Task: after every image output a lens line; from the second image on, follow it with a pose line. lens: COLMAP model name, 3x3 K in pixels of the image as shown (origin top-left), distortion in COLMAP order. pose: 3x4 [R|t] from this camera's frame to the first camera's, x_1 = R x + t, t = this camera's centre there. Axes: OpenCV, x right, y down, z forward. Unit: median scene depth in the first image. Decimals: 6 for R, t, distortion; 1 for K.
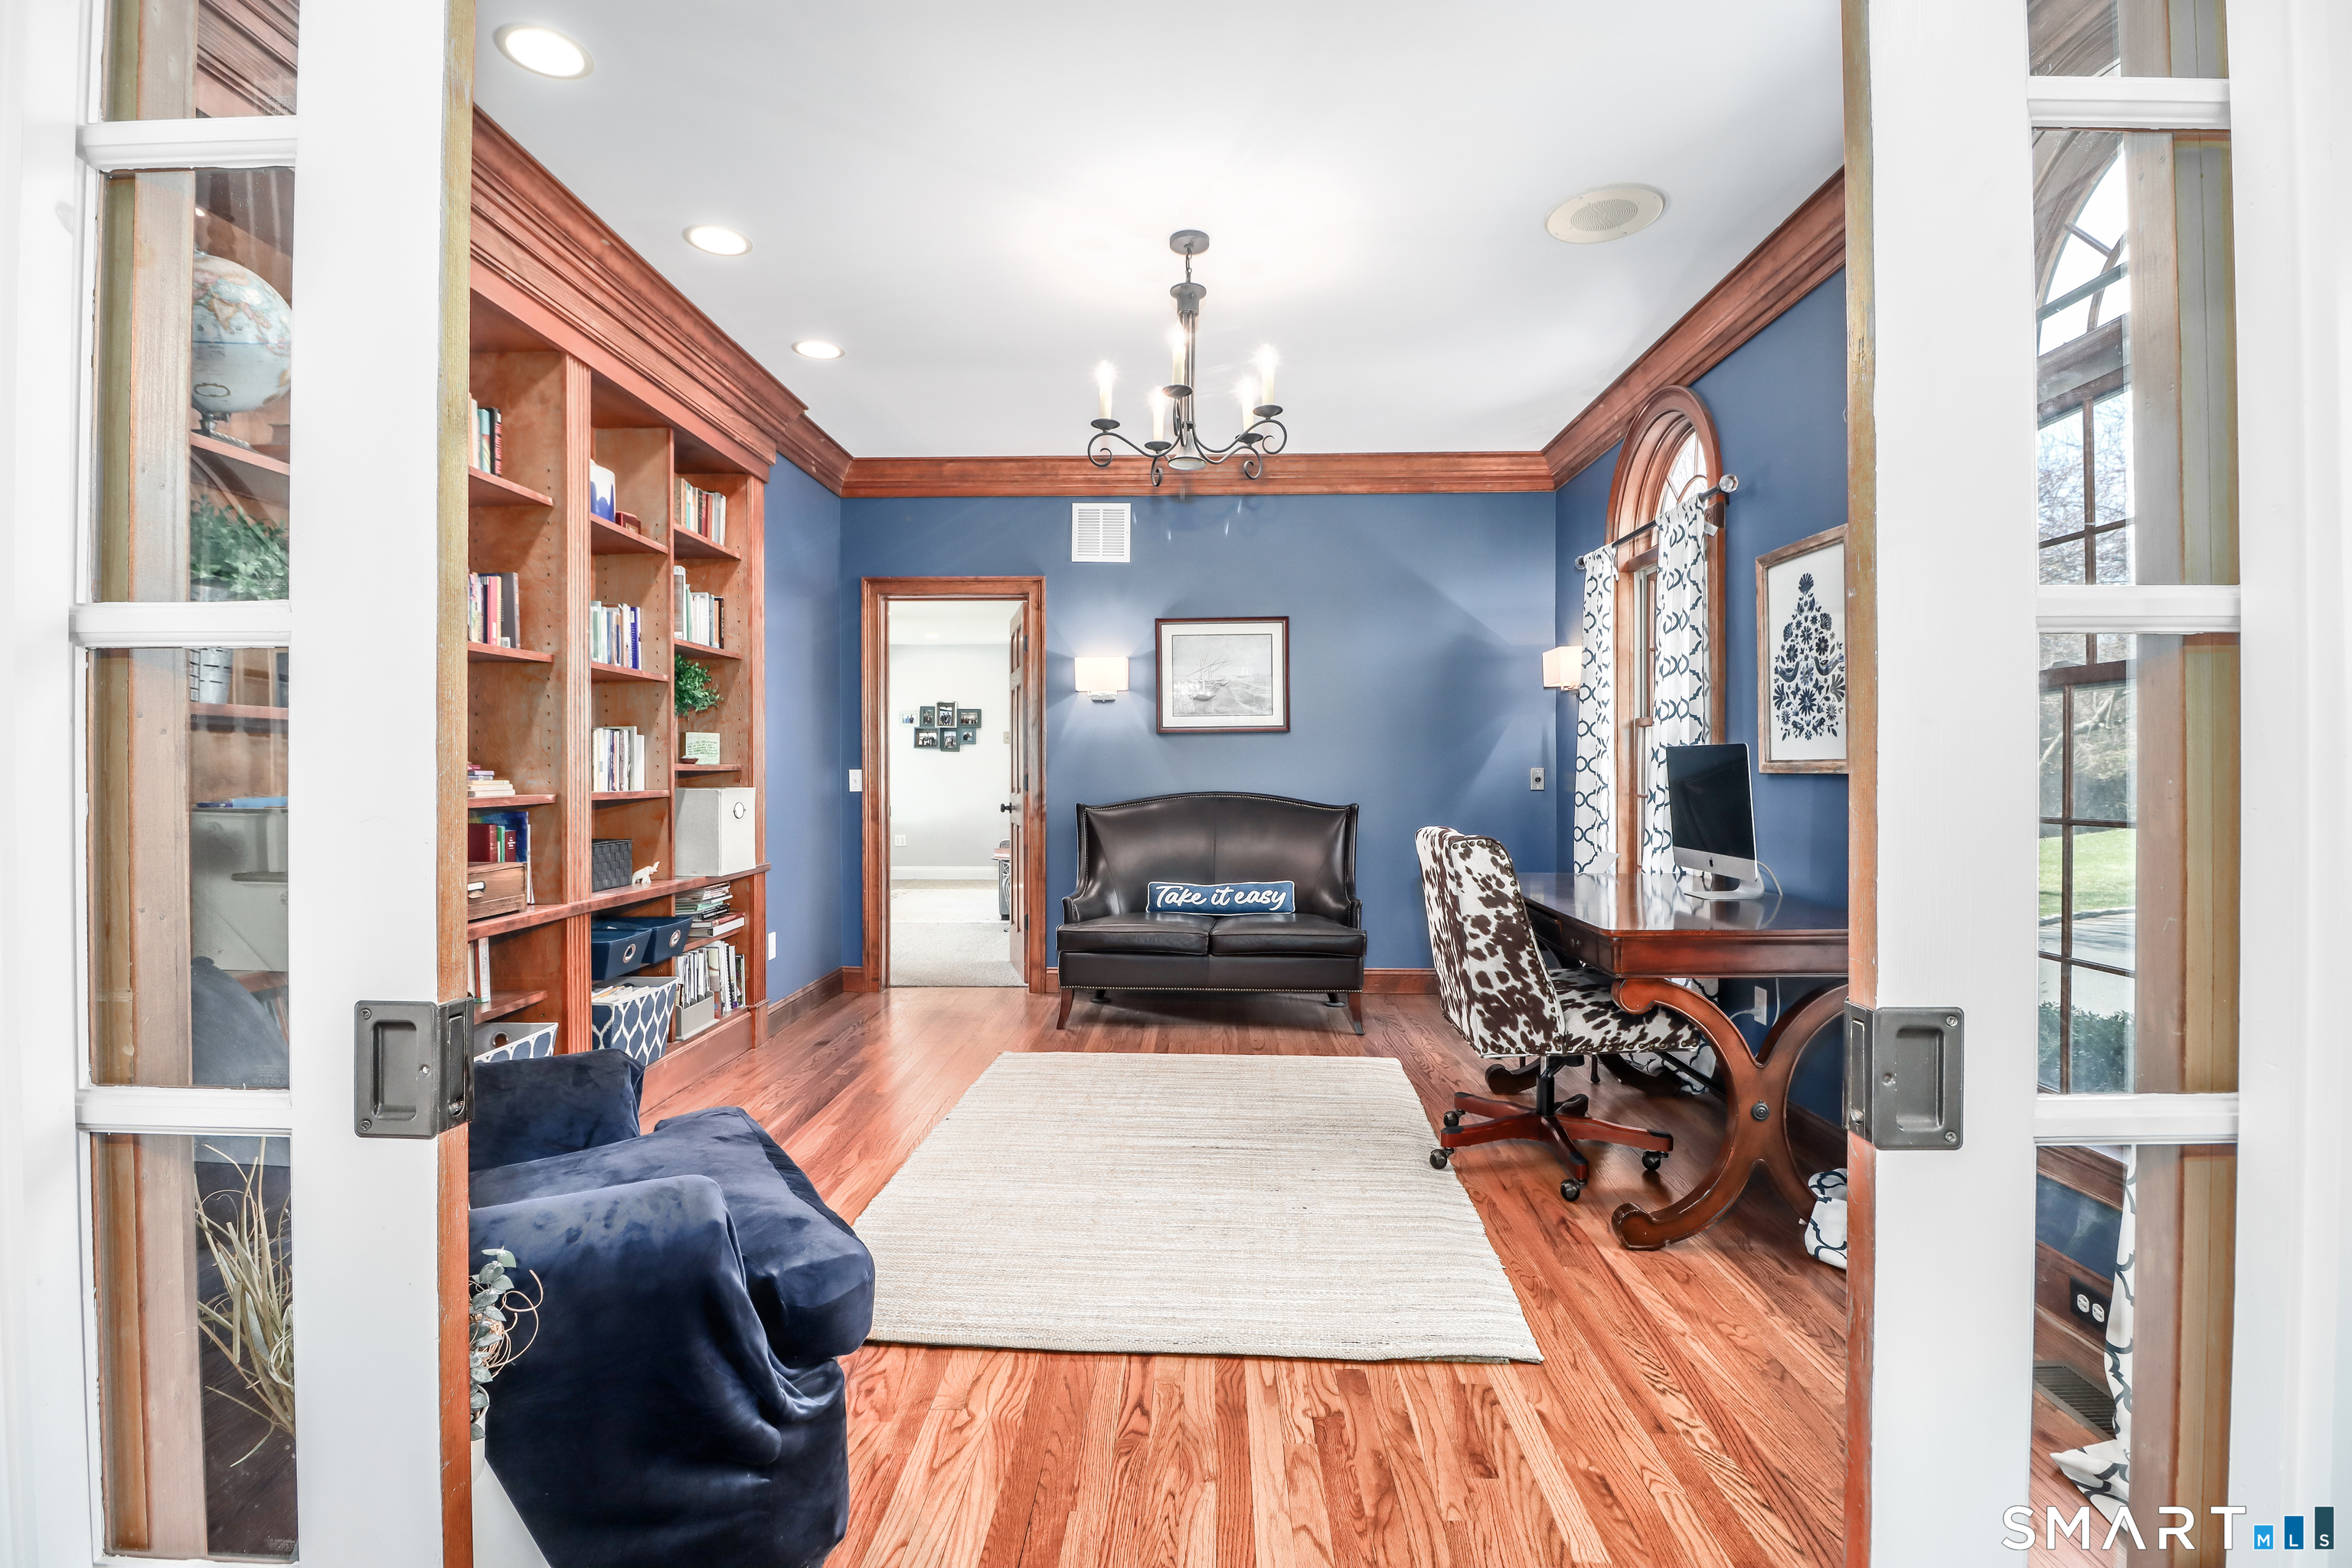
lens RADIAL K [[1089.3, 0, 1180.9], [0, 1089.3, 777.3], [0, 0, 1]] dist [0.002438, -0.014502]
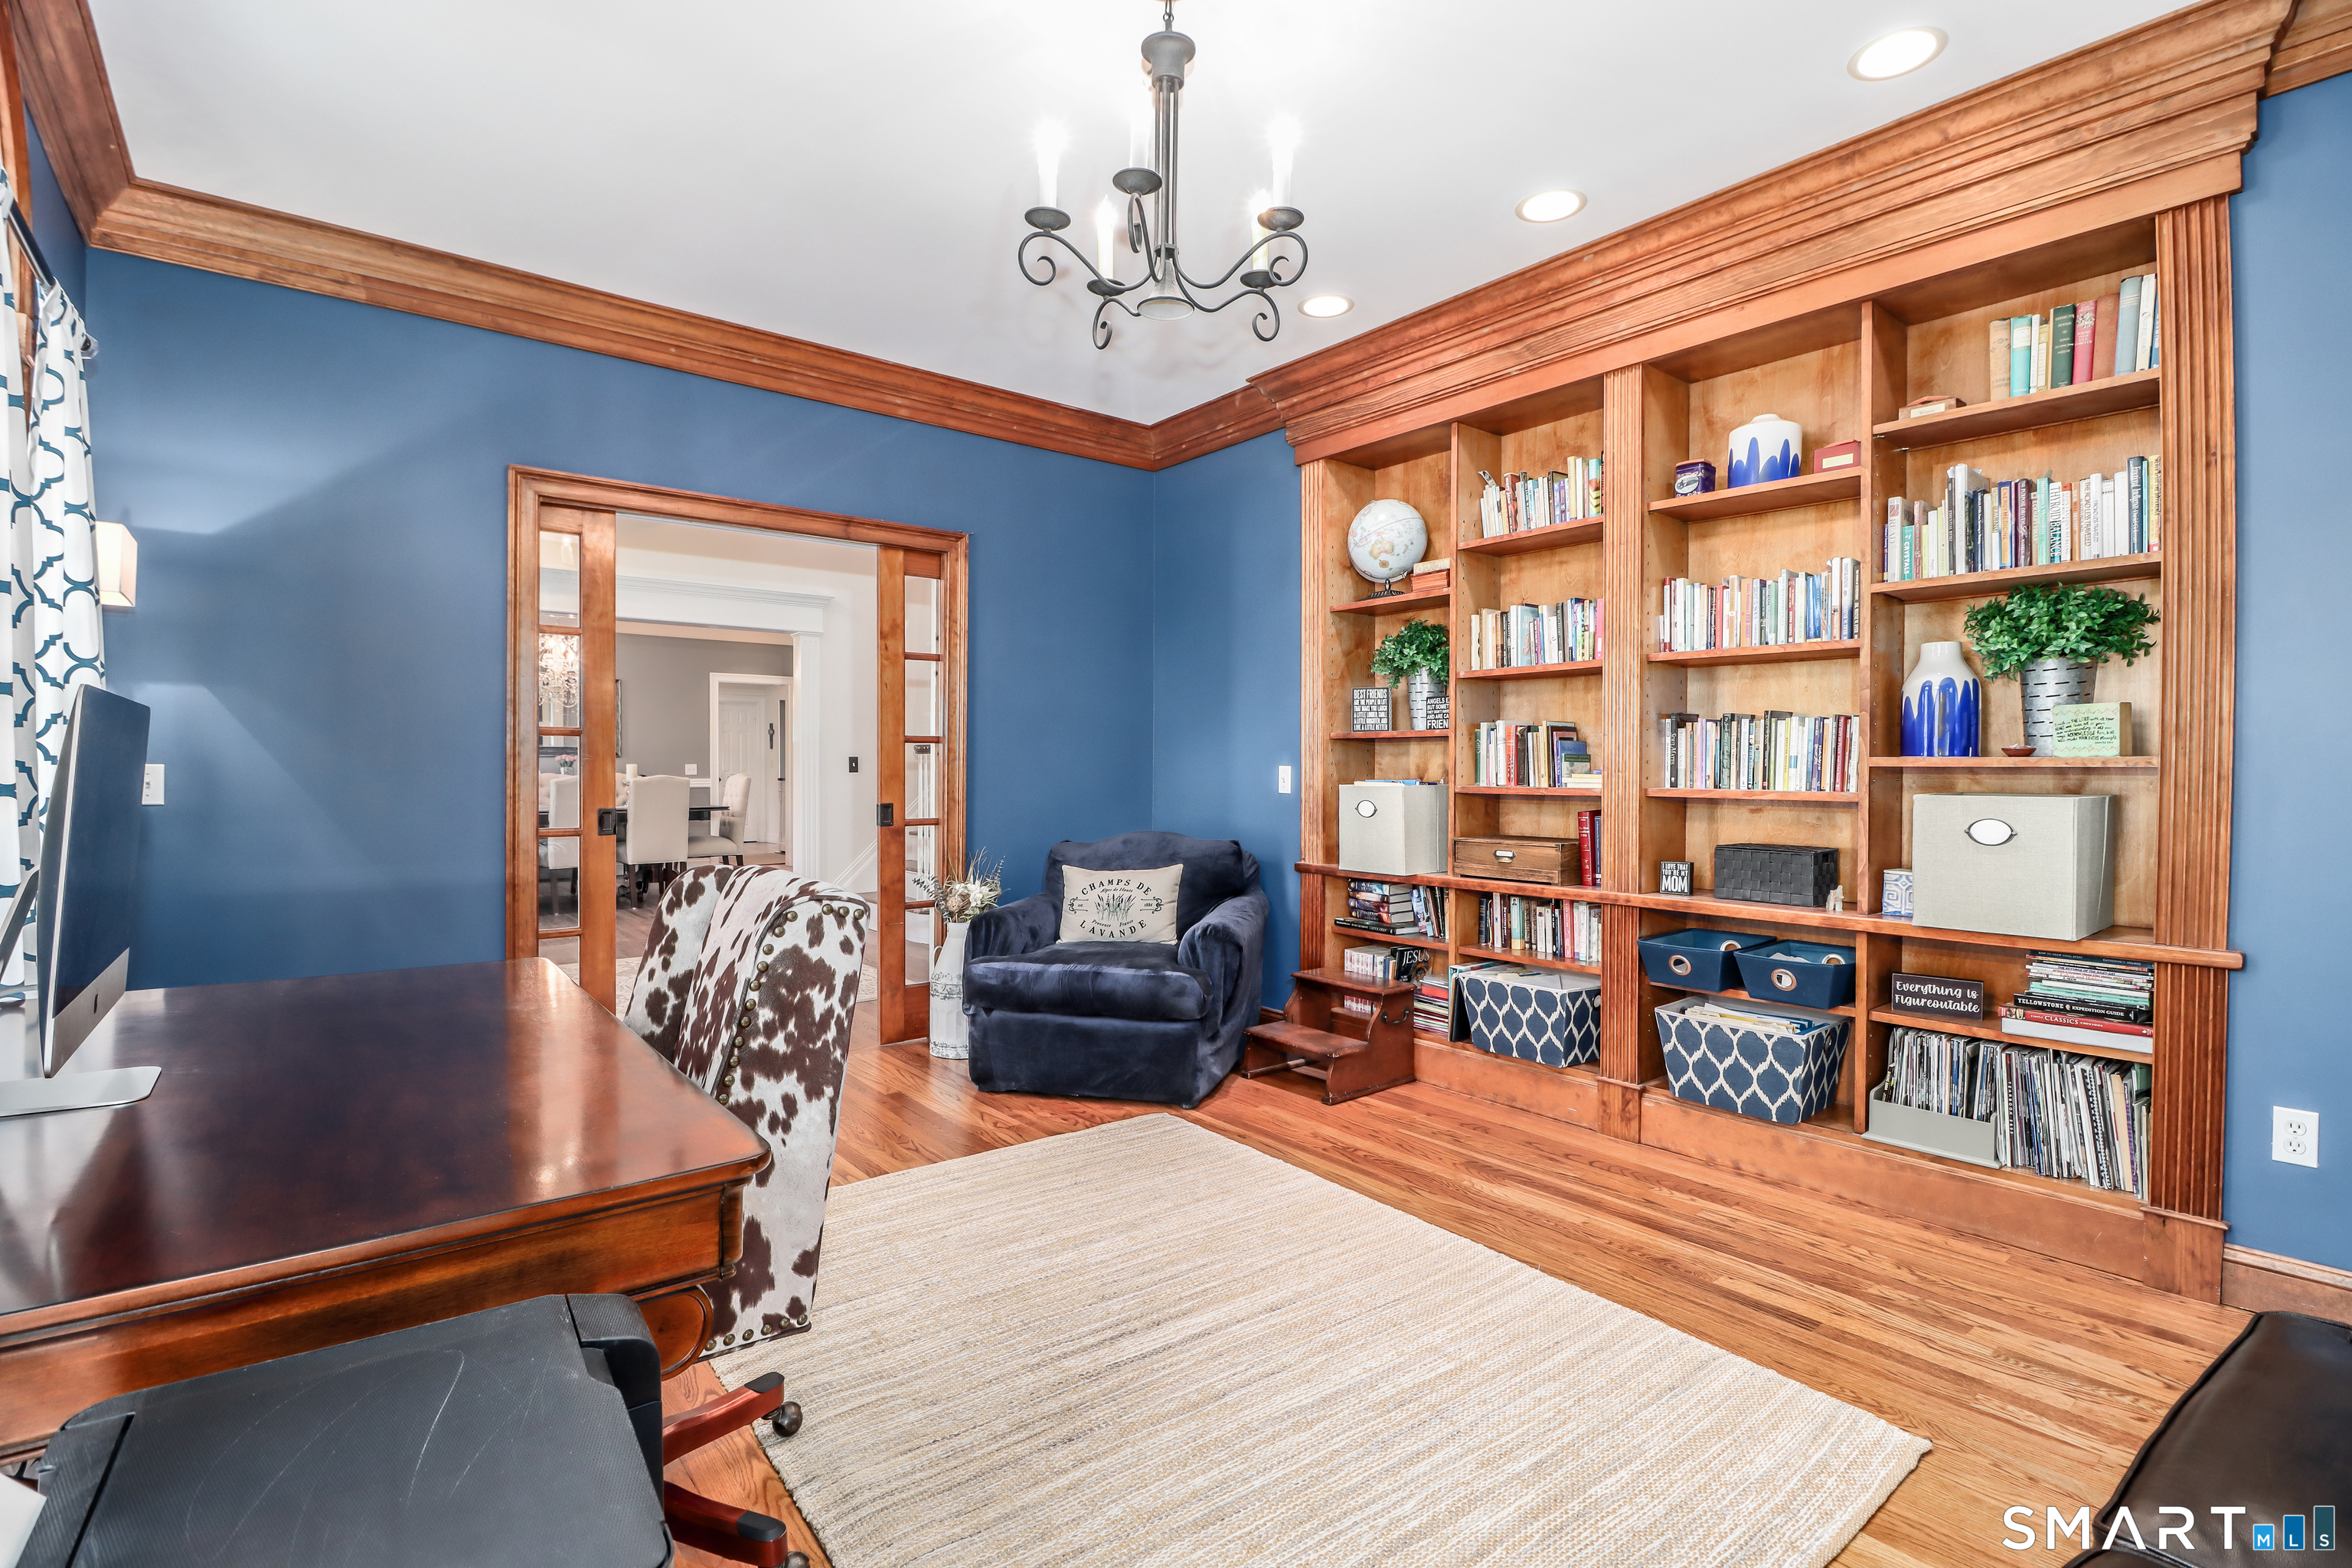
lens RADIAL K [[1089.3, 0, 1180.9], [0, 1089.3, 777.3], [0, 0, 1]] dist [0.002438, -0.014502]
pose [[-0.768262, 0.005314, -0.640113, 0.422916], [-0.005701, 0.999869, 0.015143, -0.009276], [0.640110, 0.015283, -0.768132, 1.510262]]
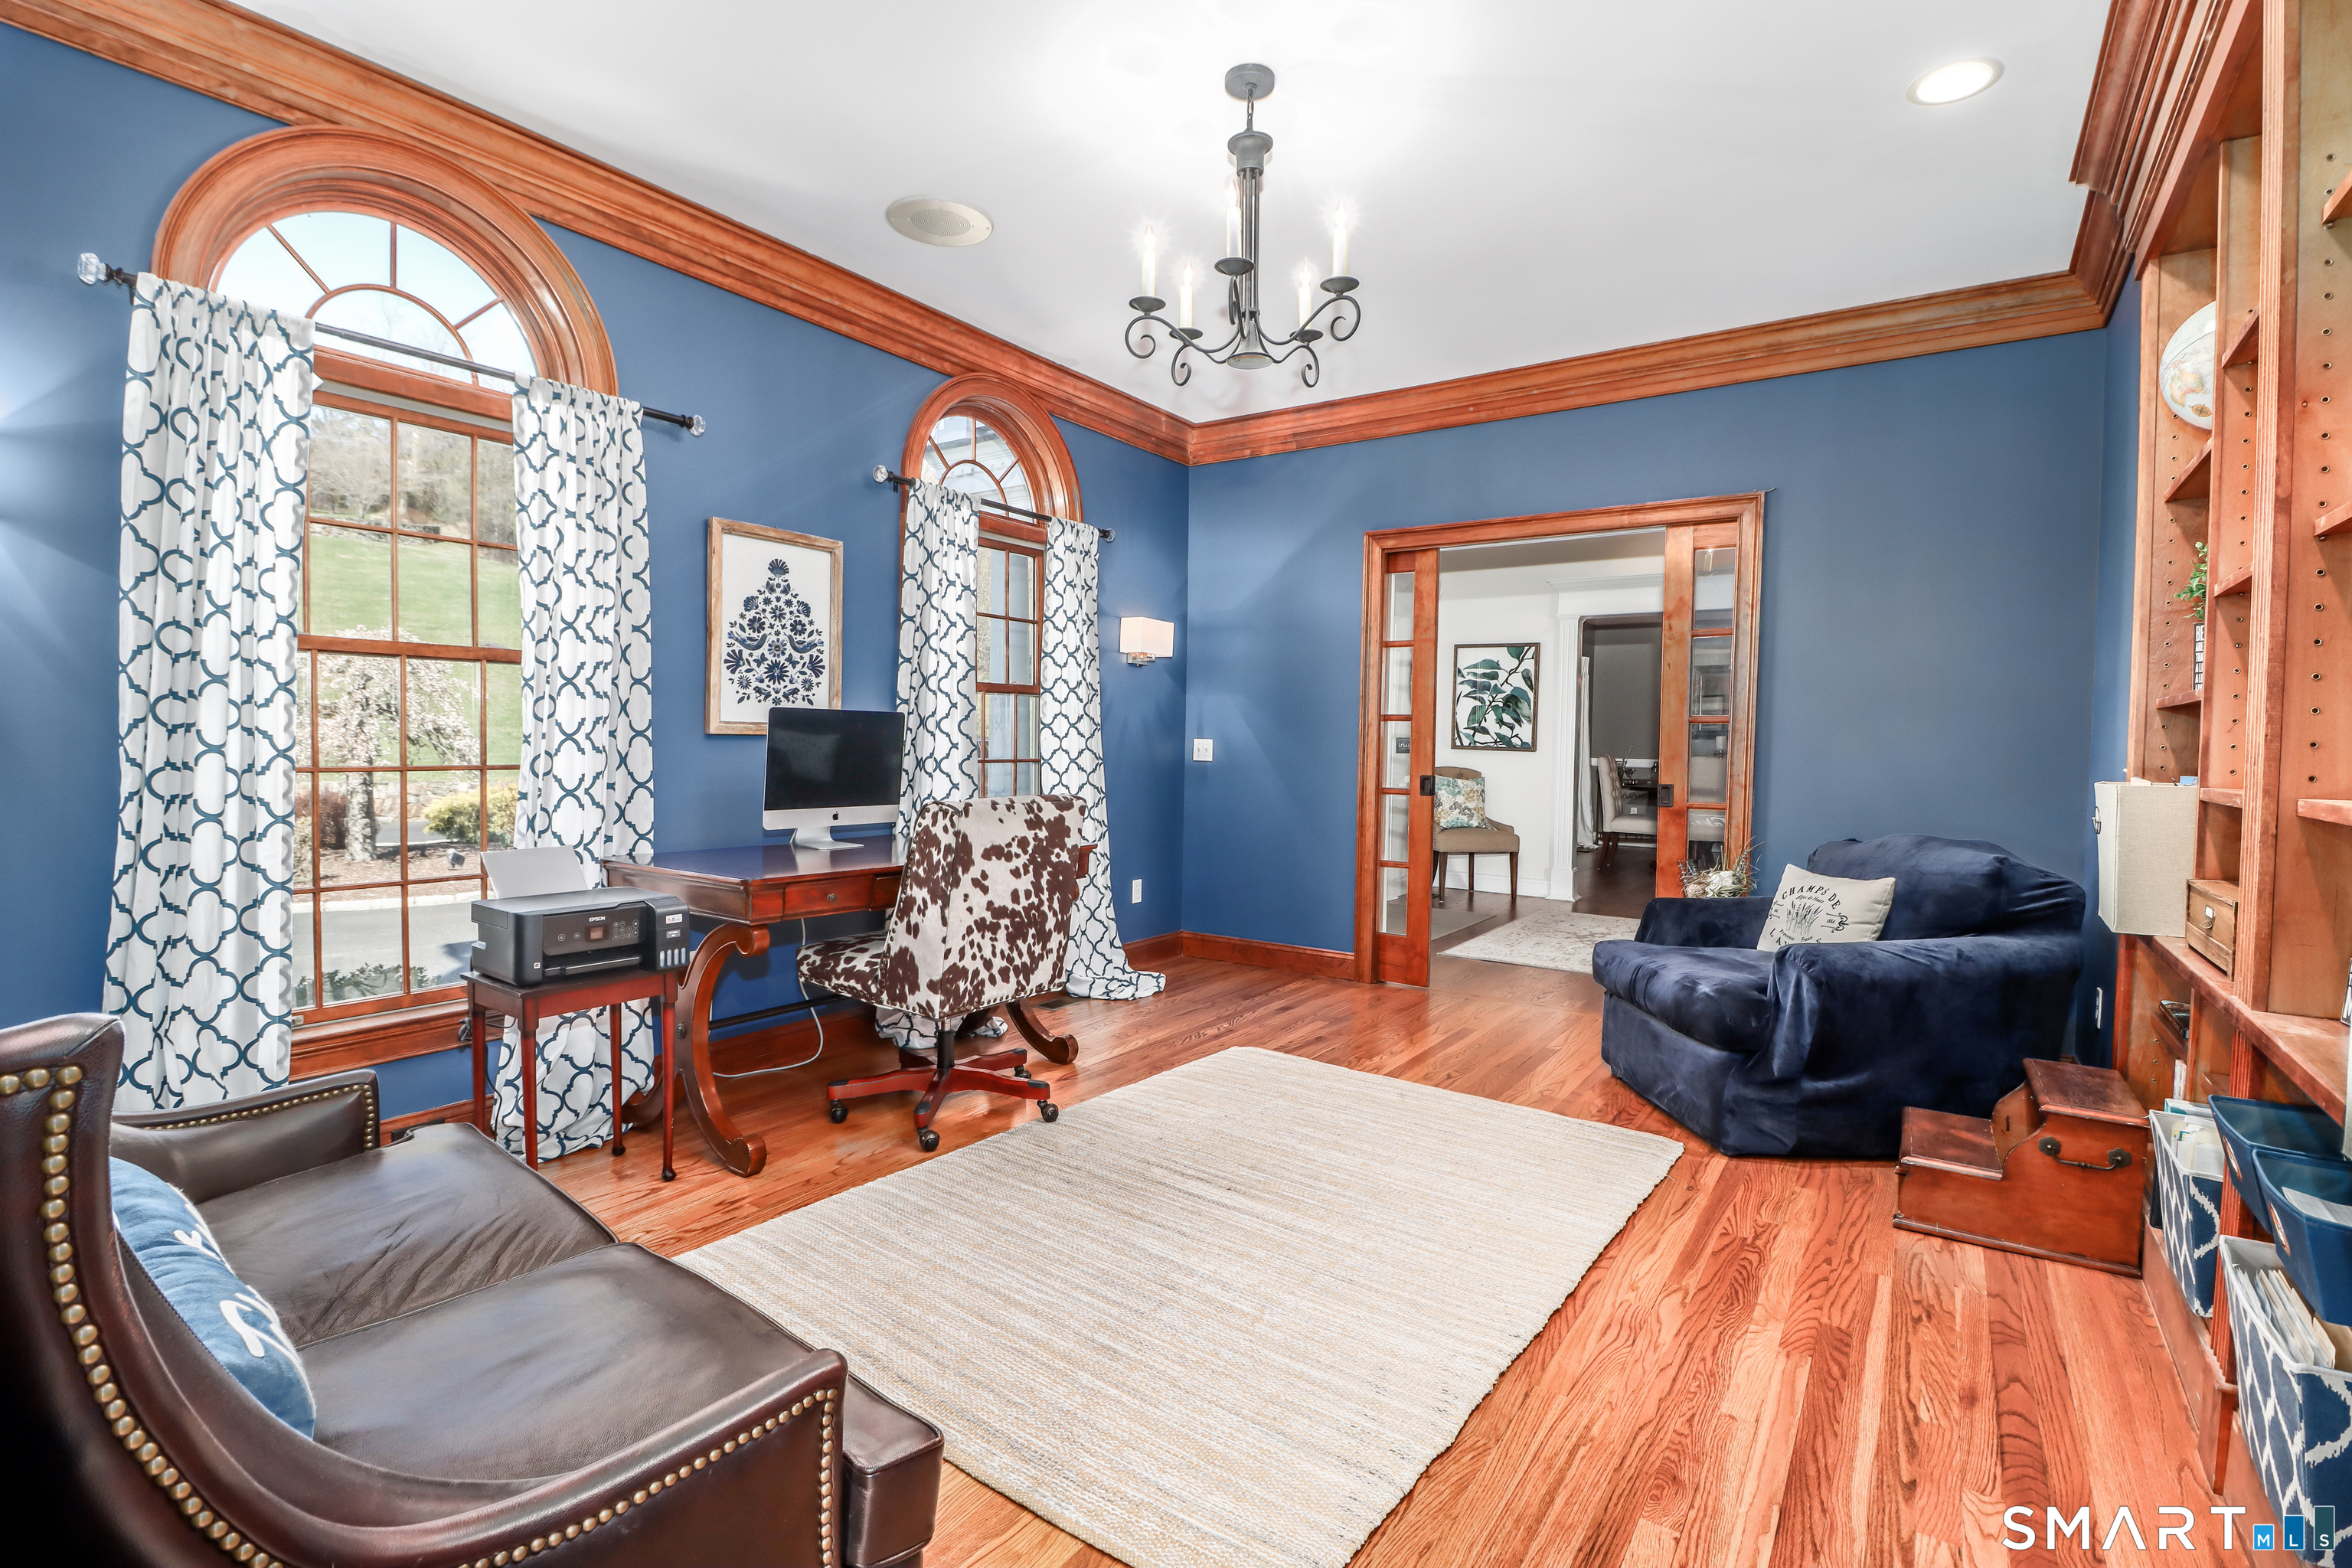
lens RADIAL K [[1089.3, 0, 1180.9], [0, 1089.3, 777.3], [0, 0, 1]] dist [0.002438, -0.014502]
pose [[-0.832517, -0.033314, 0.552997, -0.408626], [-0.012490, 0.999065, 0.041384, -0.011260], [-0.553859, 0.027546, -0.832155, 1.695401]]
